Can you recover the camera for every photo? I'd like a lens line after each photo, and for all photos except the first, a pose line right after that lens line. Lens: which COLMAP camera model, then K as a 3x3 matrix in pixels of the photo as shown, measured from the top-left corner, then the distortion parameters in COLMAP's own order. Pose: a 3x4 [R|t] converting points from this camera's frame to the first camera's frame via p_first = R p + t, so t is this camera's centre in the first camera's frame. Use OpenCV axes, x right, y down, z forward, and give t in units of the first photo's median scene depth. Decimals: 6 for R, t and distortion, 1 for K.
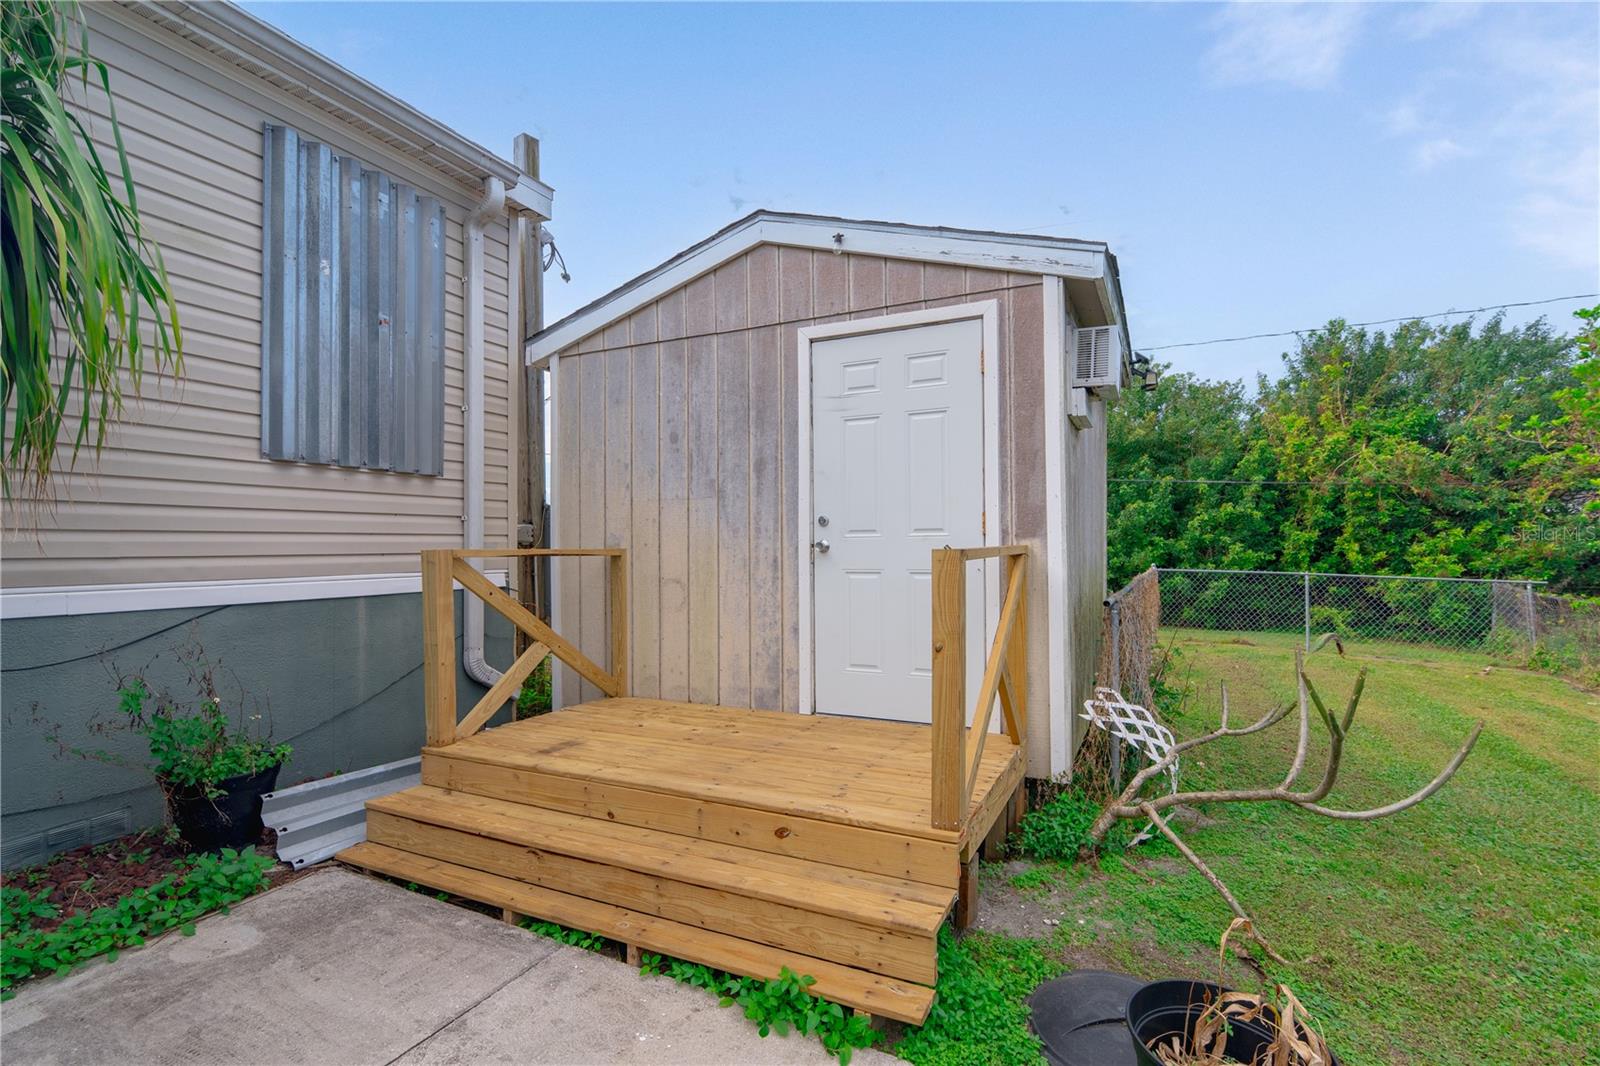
lens RADIAL K [[684.1, 0, 774.1], [0, 684.1, 547.3], [0, 0, 1]] dist [0.001043, -0.000010]
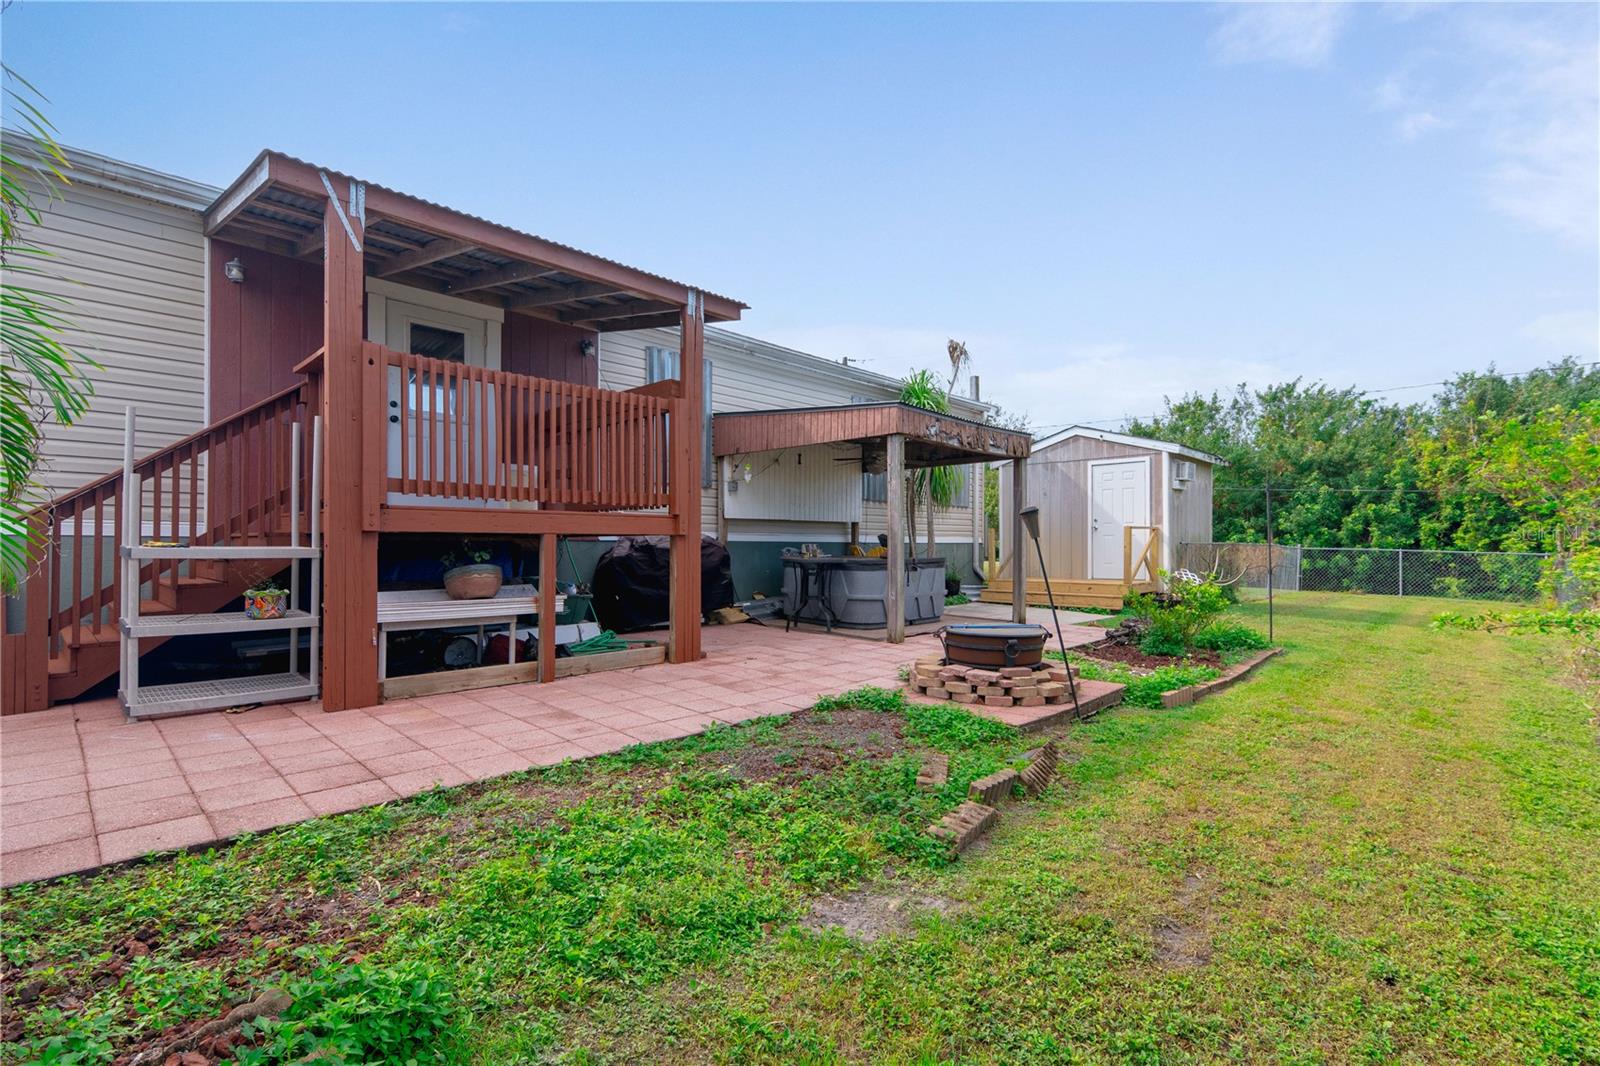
lens RADIAL K [[742.1, 0, 801.9], [0, 742.1, 548.2], [0, 0, 1]] dist [-0.003198, -0.000600]
pose [[0.968358, 0.002925, -0.249549, -0.403732], [-0.002519, 0.999995, 0.001944, 0.092843], [0.249553, -0.001254, 0.968360, -2.812954]]
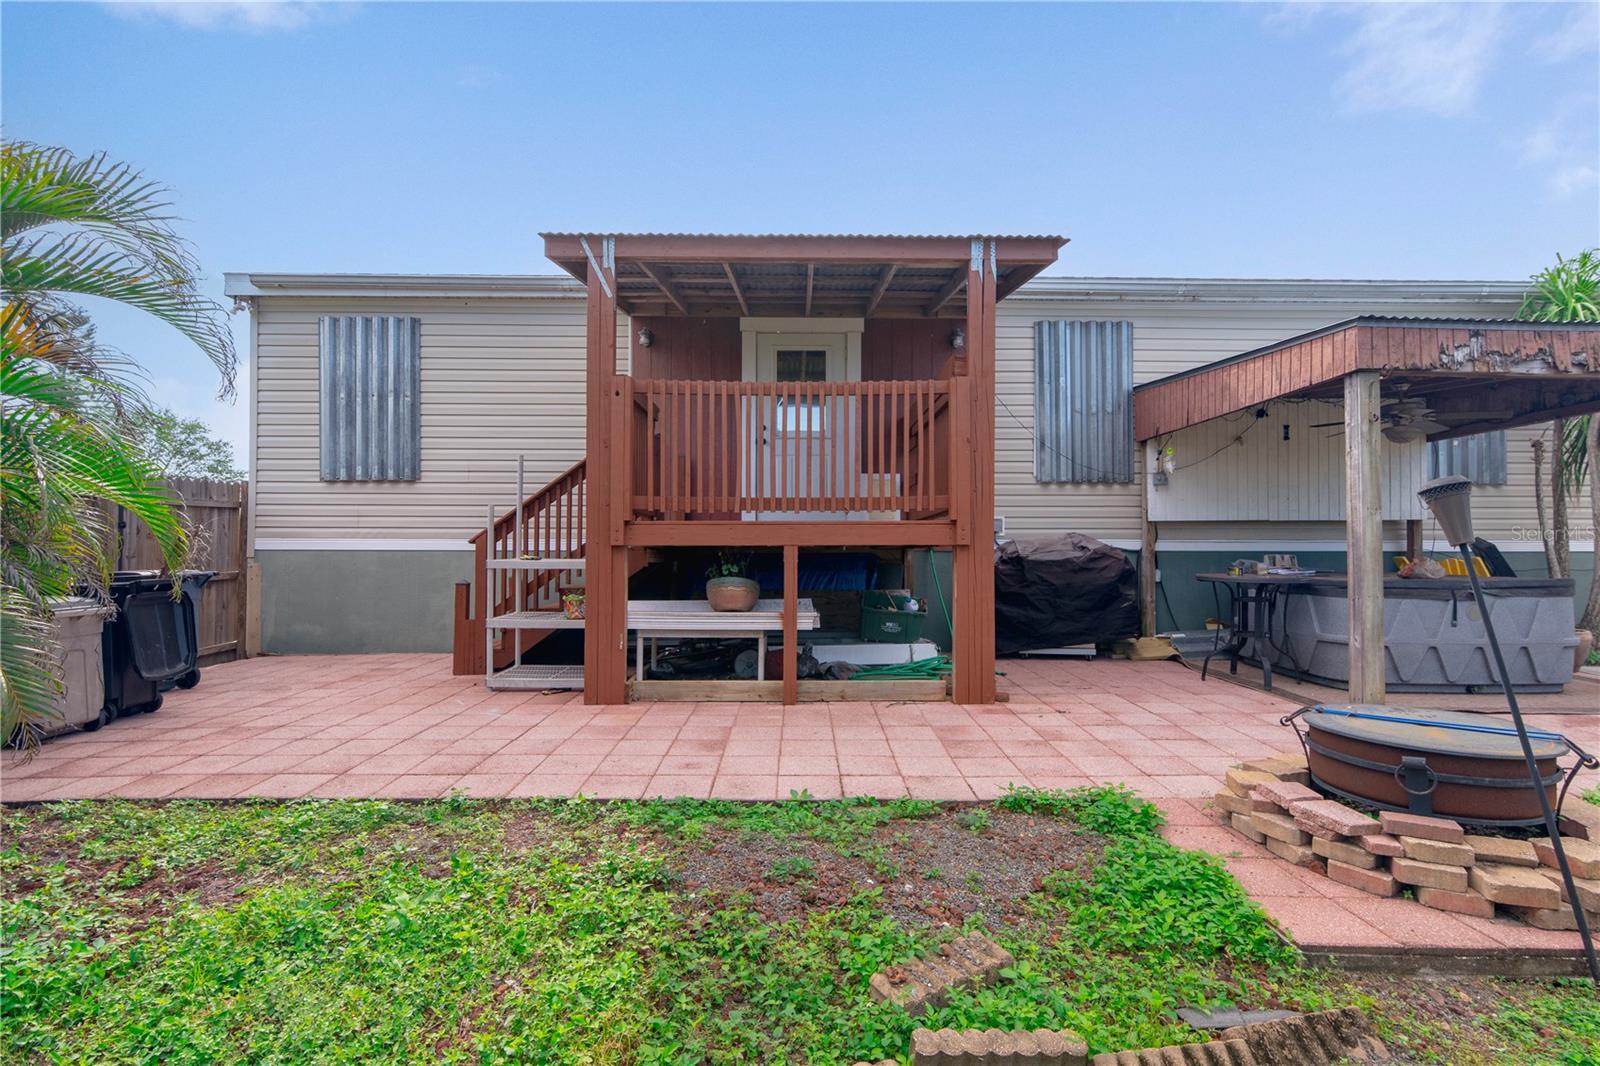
lens RADIAL K [[736.2, 0, 790.0], [0, 736.2, 543.6], [0, 0, 1]] dist [0.001675, -0.000465]
pose [[0.492312, -0.012899, -0.870323, -0.052387], [-0.000985, 0.999881, -0.015377, 0.084780], [0.870418, 0.008427, 0.492241, -2.159814]]
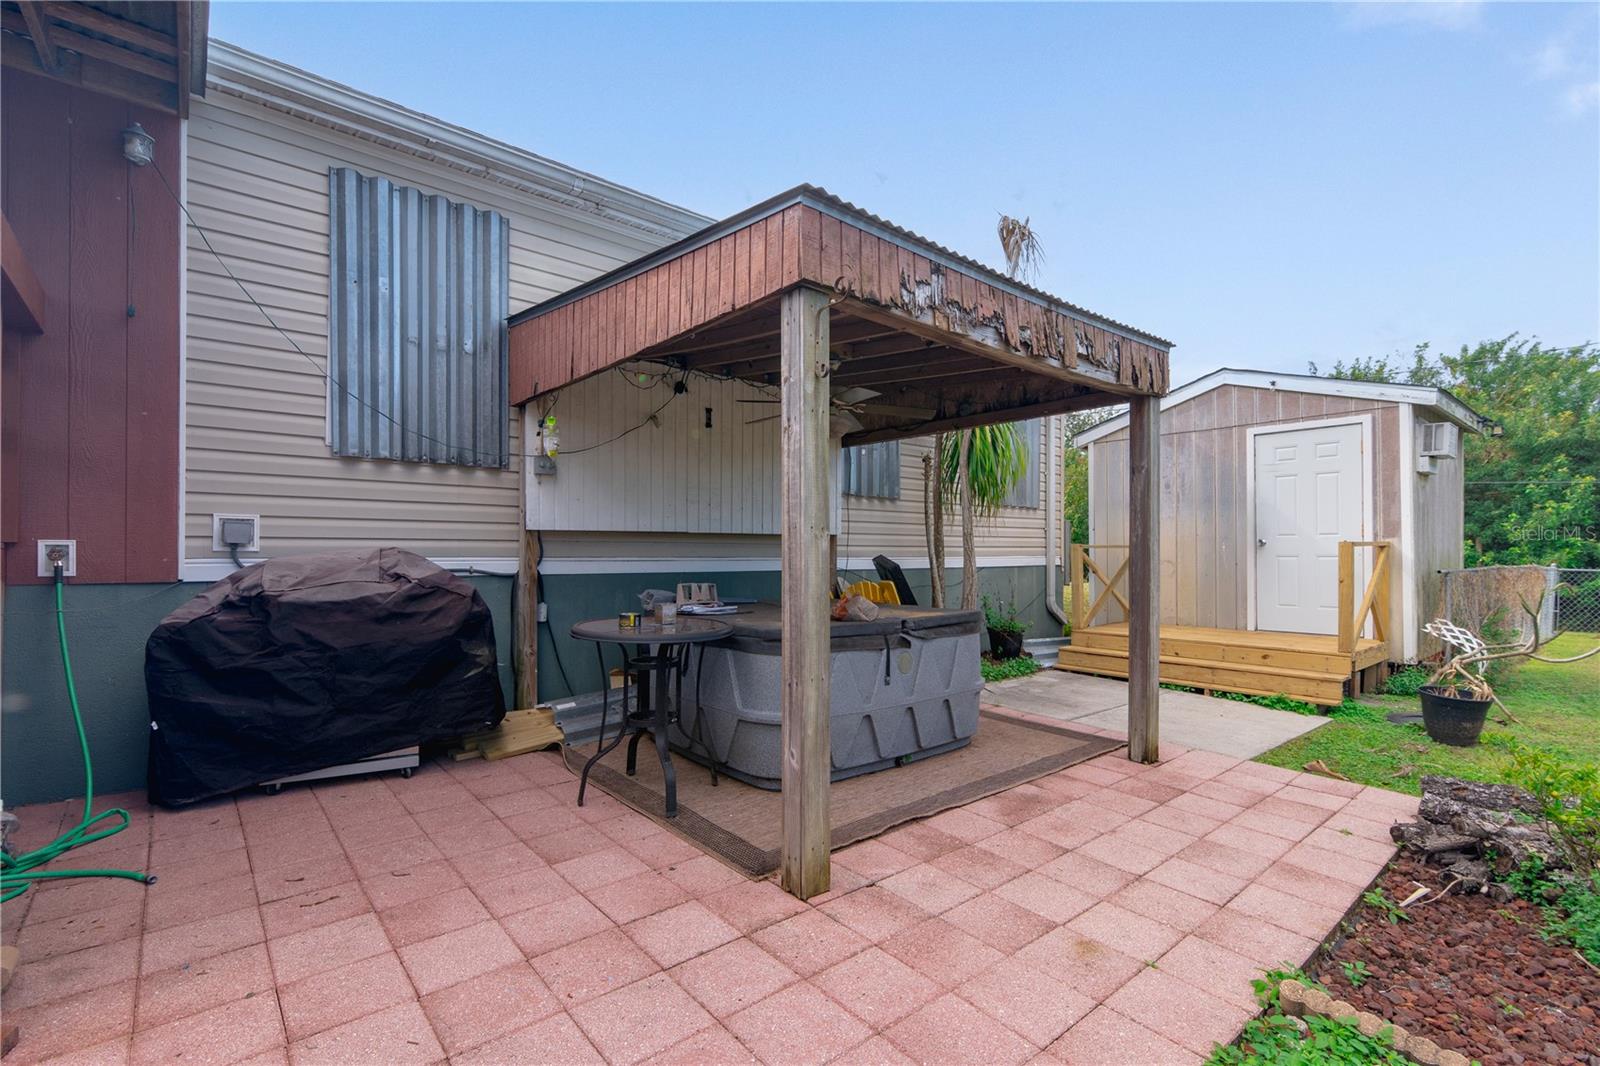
lens RADIAL K [[741.7, 0, 807.9], [0, 741.7, 550.8], [0, 0, 1]] dist [-0.000134, 0.000424]
pose [[0.941449, 0.001509, -0.337152, -0.420727], [-0.002516, 0.999994, -0.002550, 0.029188], [0.337146, 0.003249, 0.941447, -1.365573]]
